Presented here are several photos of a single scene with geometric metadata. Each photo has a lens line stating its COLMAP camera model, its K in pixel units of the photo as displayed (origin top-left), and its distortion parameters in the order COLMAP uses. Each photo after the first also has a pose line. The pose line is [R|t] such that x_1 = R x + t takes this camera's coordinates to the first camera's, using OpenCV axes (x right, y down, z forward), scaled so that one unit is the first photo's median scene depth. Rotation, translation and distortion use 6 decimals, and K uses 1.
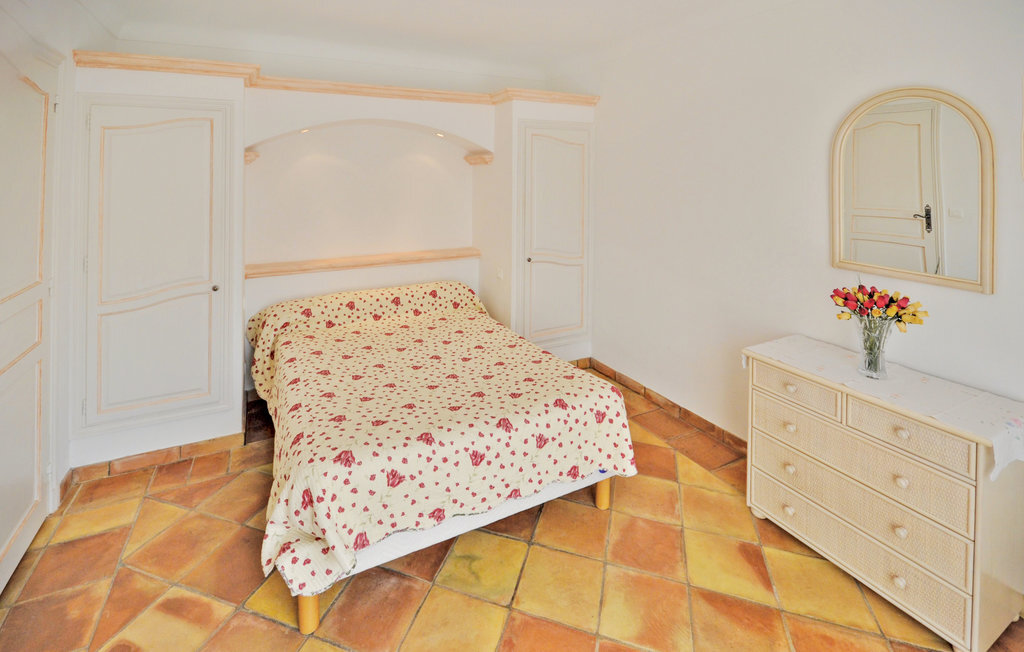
lens RADIAL K [[466.0, 0, 514.1], [0, 466.0, 230.3], [0, 0, 1]] dist [0.000713, 0.000150]
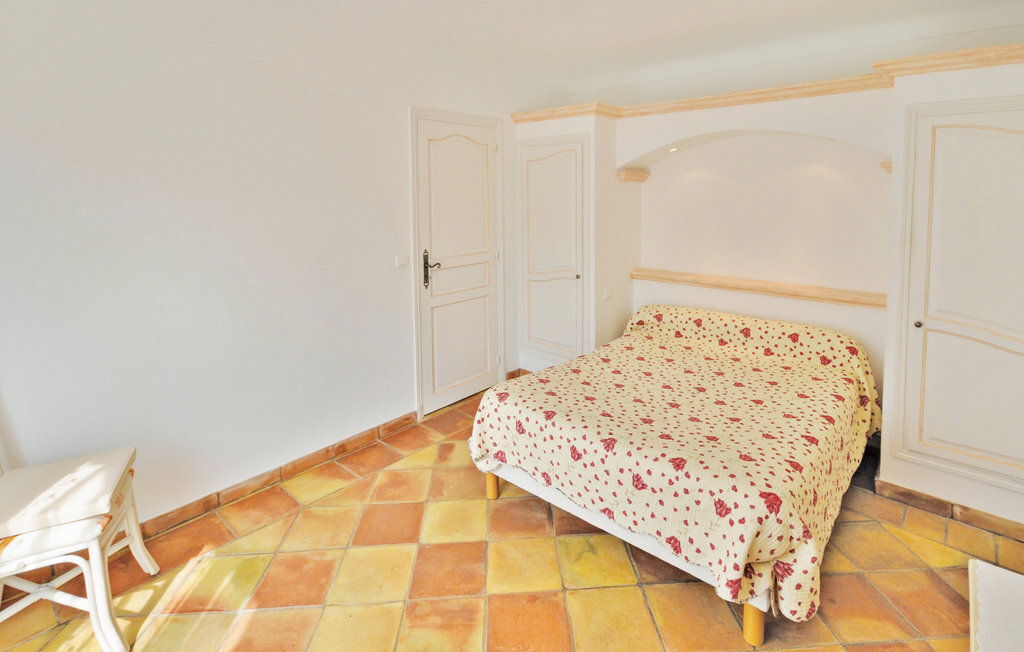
lens RADIAL K [[500.4, 0, 511.3], [0, 500.4, 294.6], [0, 0, 1]] dist [0.029200, 0.000188]
pose [[0.360248, 0.194865, -0.912277, 0.603241], [-0.104883, 0.980199, 0.167956, -0.047686], [0.926942, 0.035177, 0.373553, 0.268954]]
